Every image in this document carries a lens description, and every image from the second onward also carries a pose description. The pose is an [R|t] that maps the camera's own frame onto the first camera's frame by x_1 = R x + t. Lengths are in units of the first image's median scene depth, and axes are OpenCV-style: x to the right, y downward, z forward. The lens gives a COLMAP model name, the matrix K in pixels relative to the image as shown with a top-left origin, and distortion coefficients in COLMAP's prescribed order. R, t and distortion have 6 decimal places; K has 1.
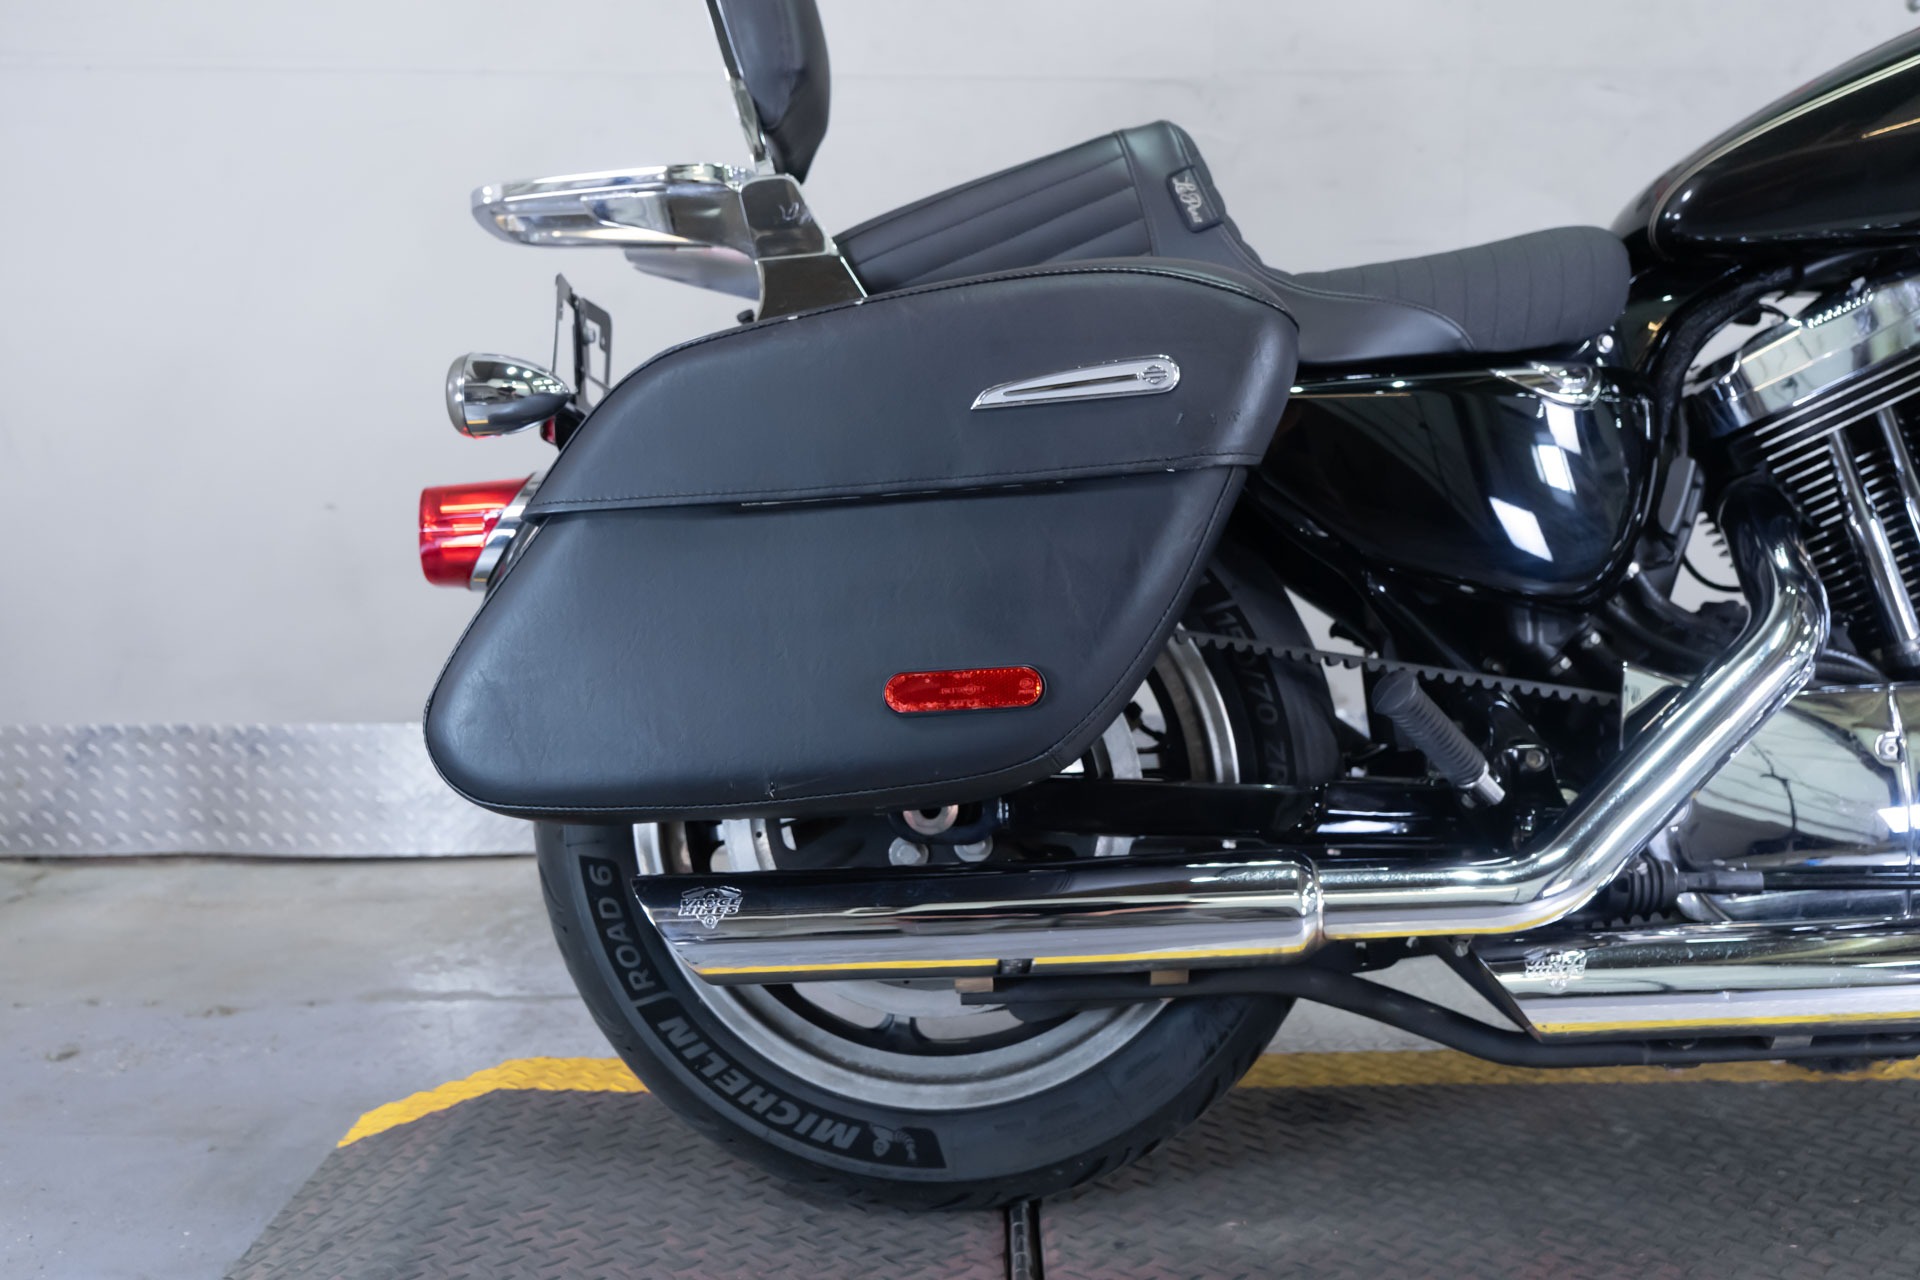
lens RADIAL K [[1897.6, 0, 974.3], [0, 1897.6, 638.8], [0, 0, 1]] dist [0.004926, 0.000000]
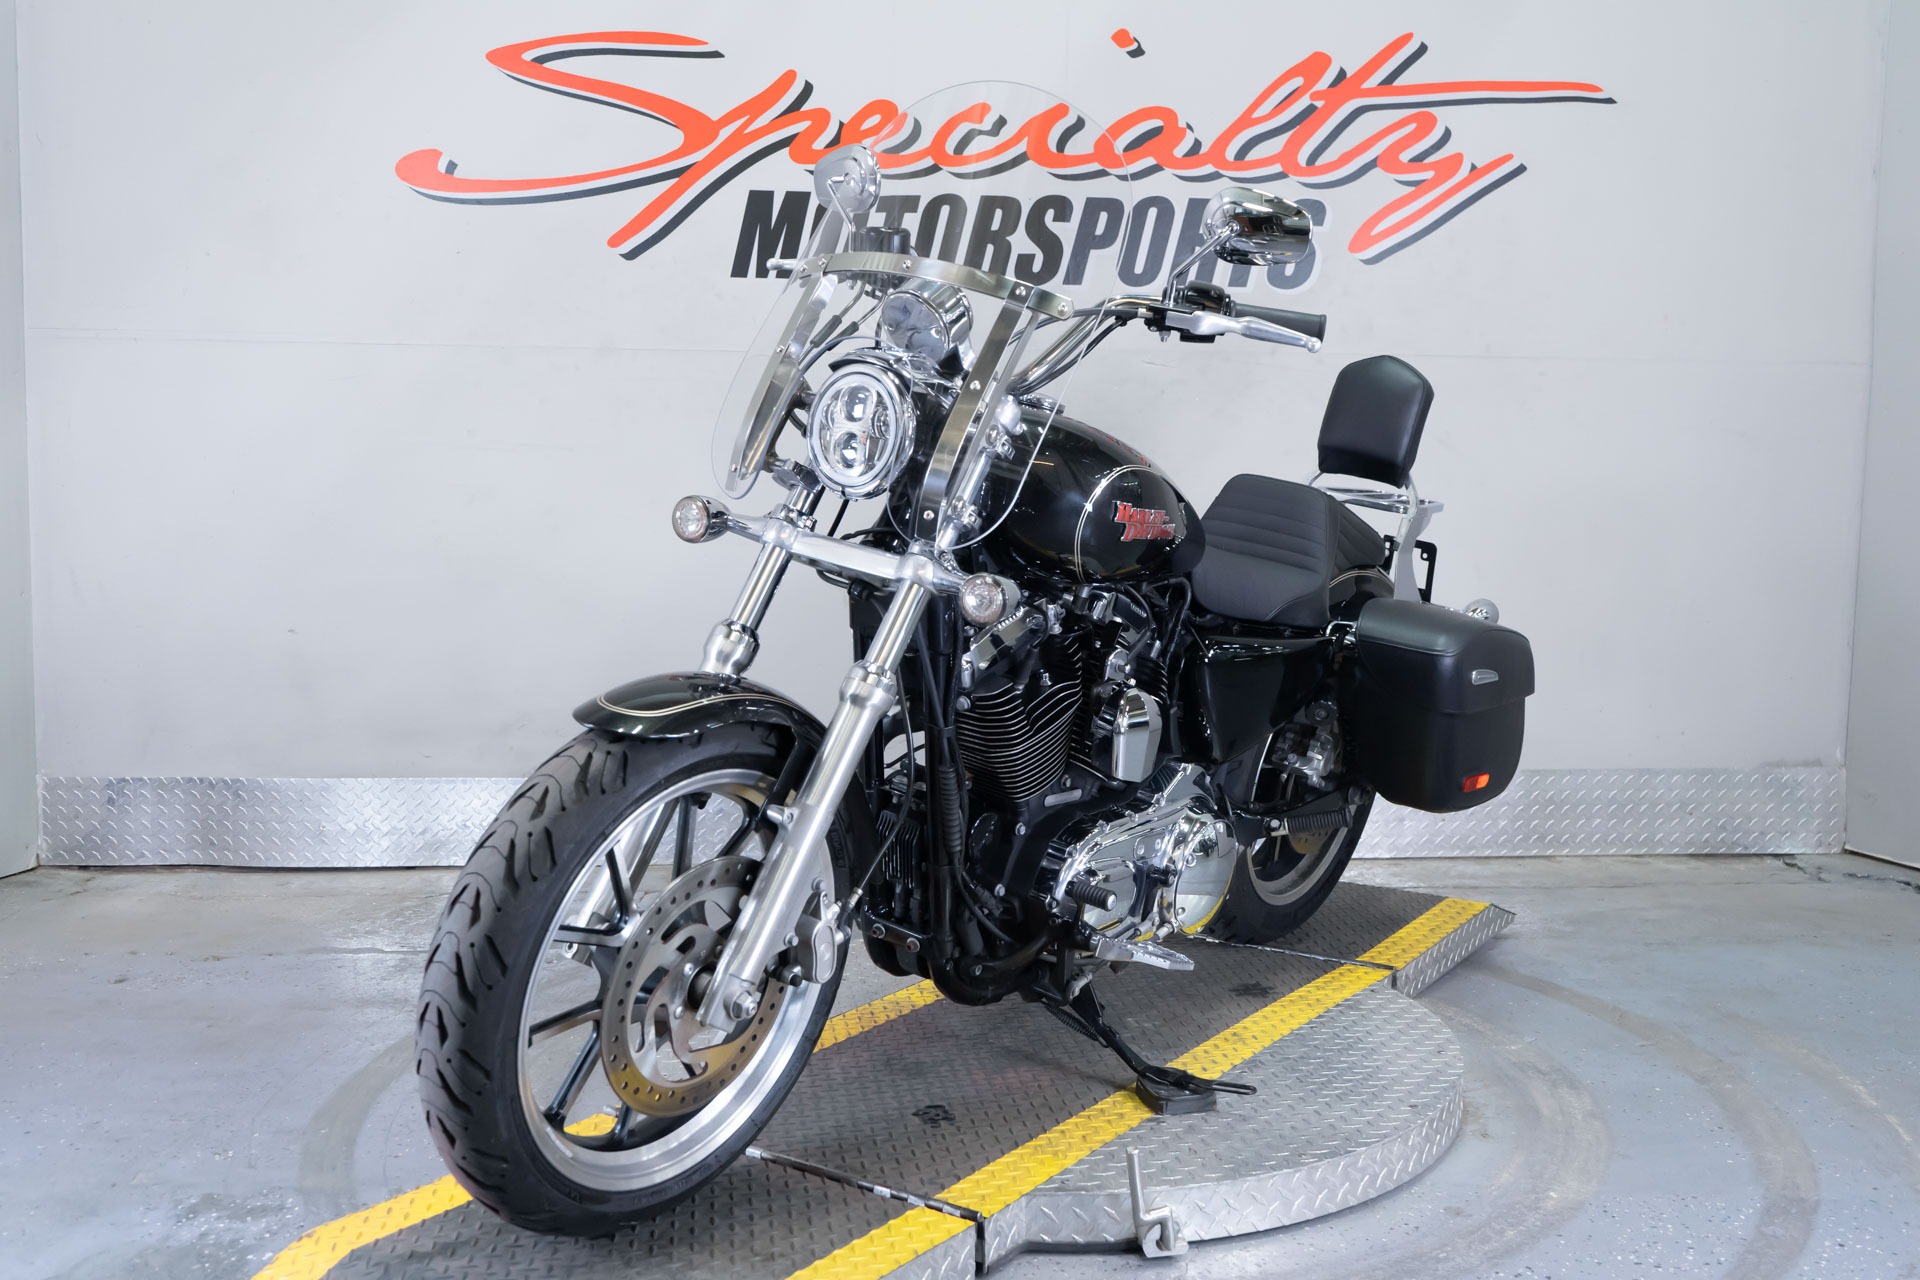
lens RADIAL K [[1851.4, 0, 968.8], [0, 1851.4, 634.0], [0, 0, 1]] dist [0.002597, 0.000000]
pose [[0.999866, 0.009391, 0.013375, 0.214243], [-0.009038, 0.999616, -0.026205, -0.042802], [-0.013616, 0.026081, 0.999567, -0.570794]]
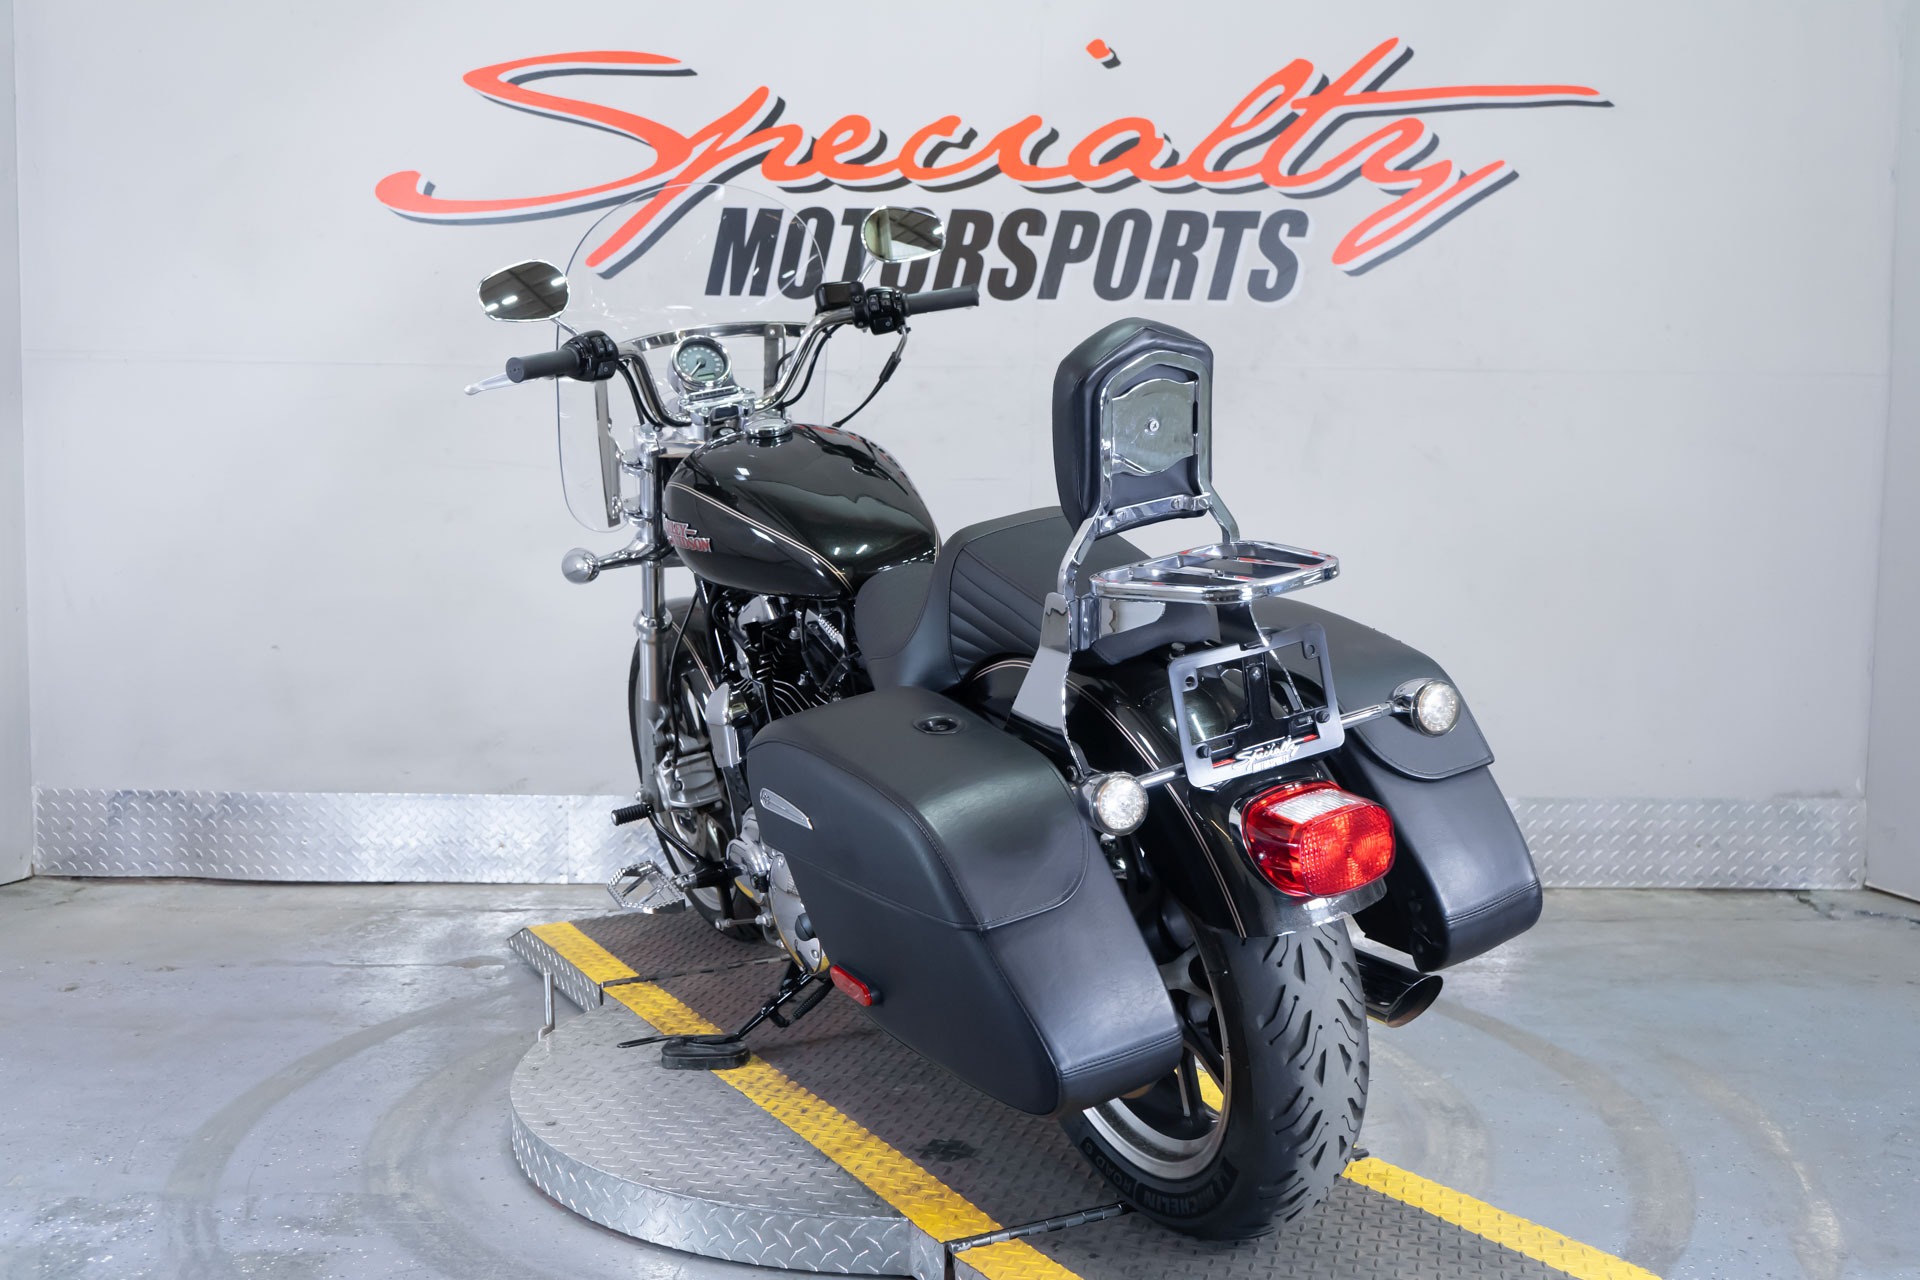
lens RADIAL K [[1897.6, 0, 971.4], [0, 1897.6, 632.4], [0, 0, 1]] dist [0.004926, 0.000000]
pose [[0.998010, 0.014094, -0.061463, 0.380458], [-0.016335, 0.999214, -0.036118, -0.045186], [0.060906, 0.037050, 0.997456, -0.585828]]
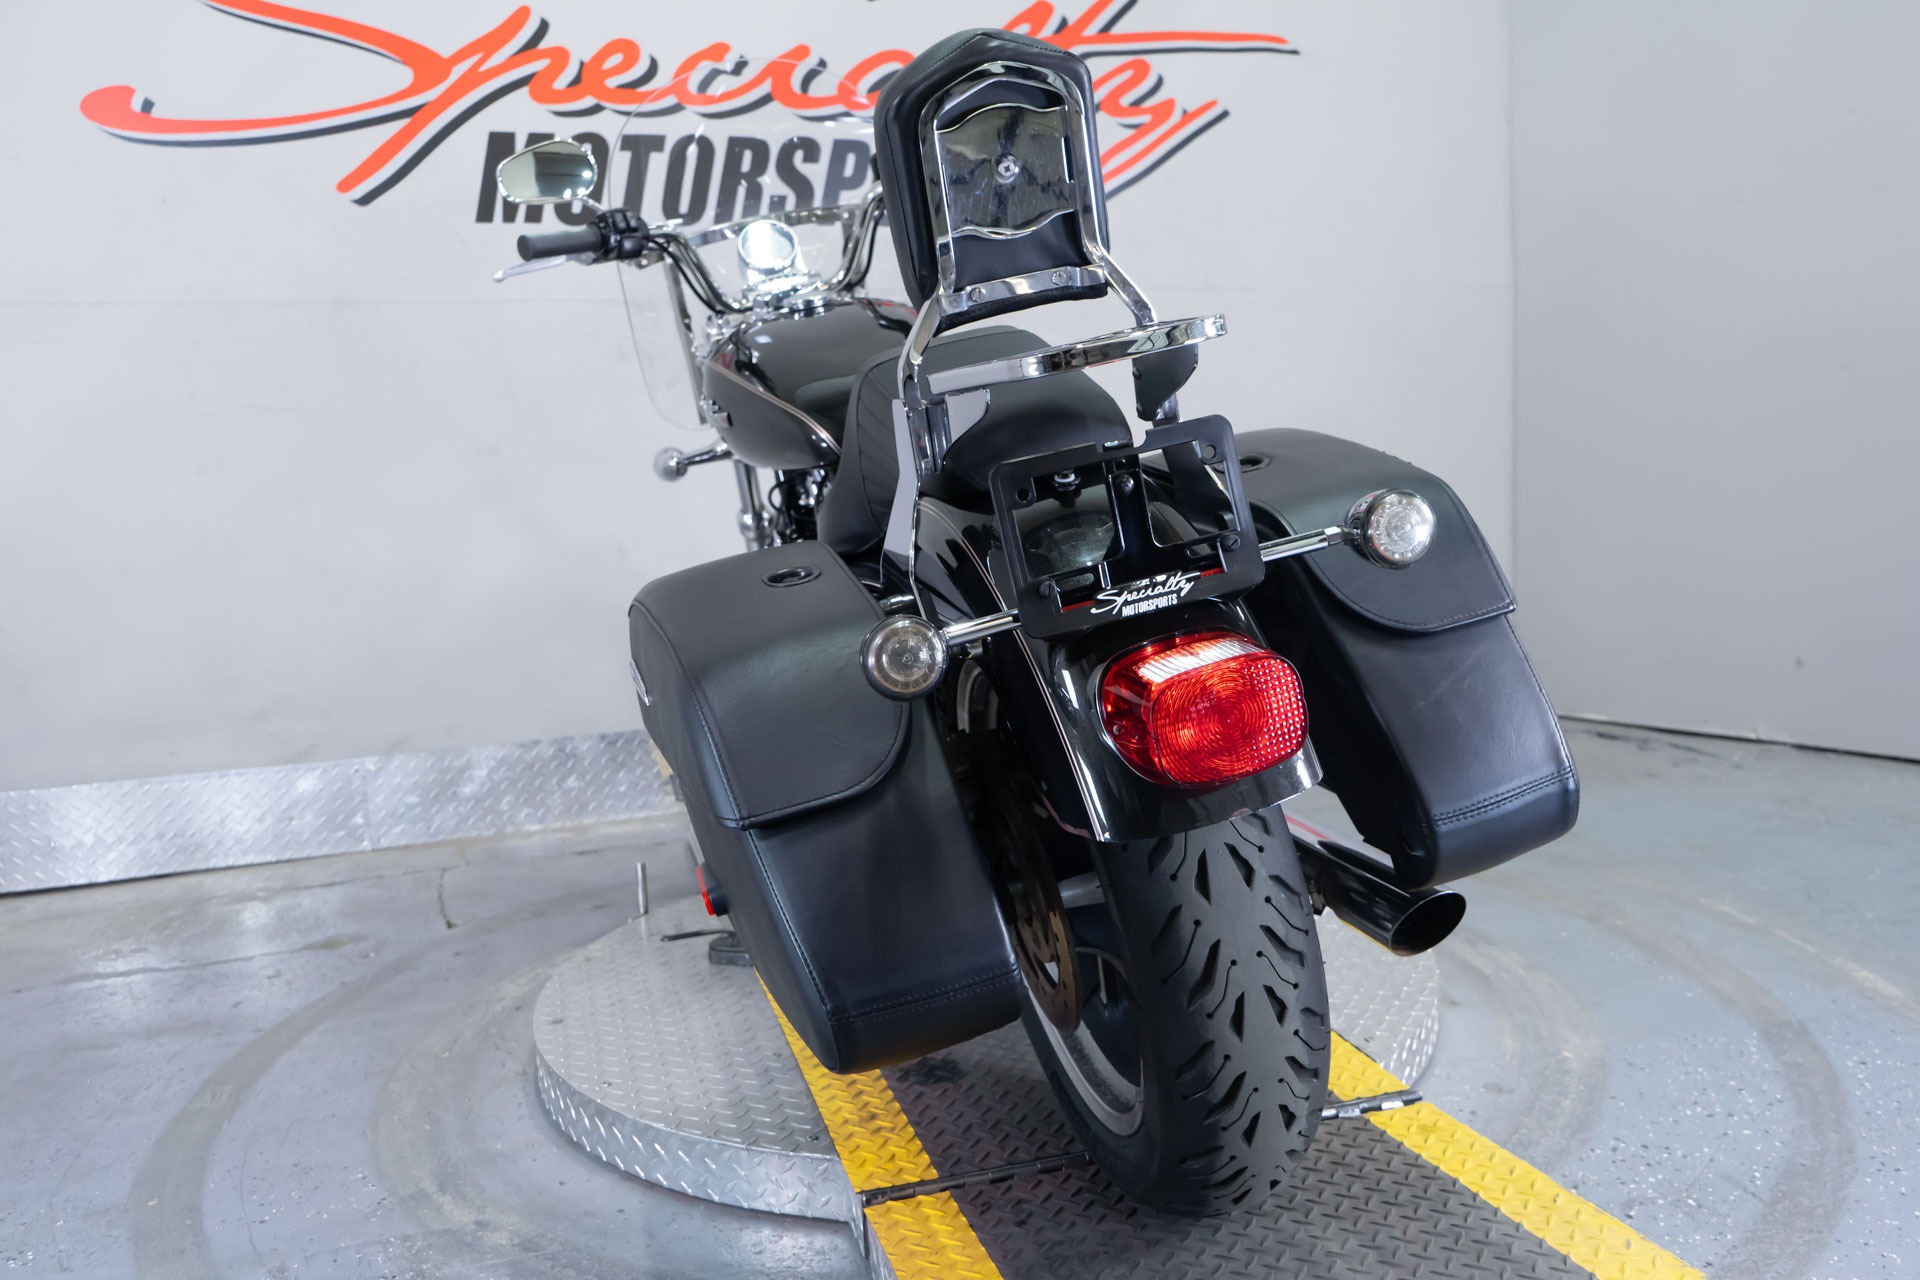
lens RADIAL K [[1517.7, 0, 962.5], [0, 1517.7, 636.8], [0, 0, 1]] dist [-0.016438, 0.016417]
pose [[0.963151, -0.072467, 0.259017, 0.047348], [0.077113, 0.996992, -0.007810, -0.004104], [-0.257672, 0.027496, 0.965841, -0.246638]]
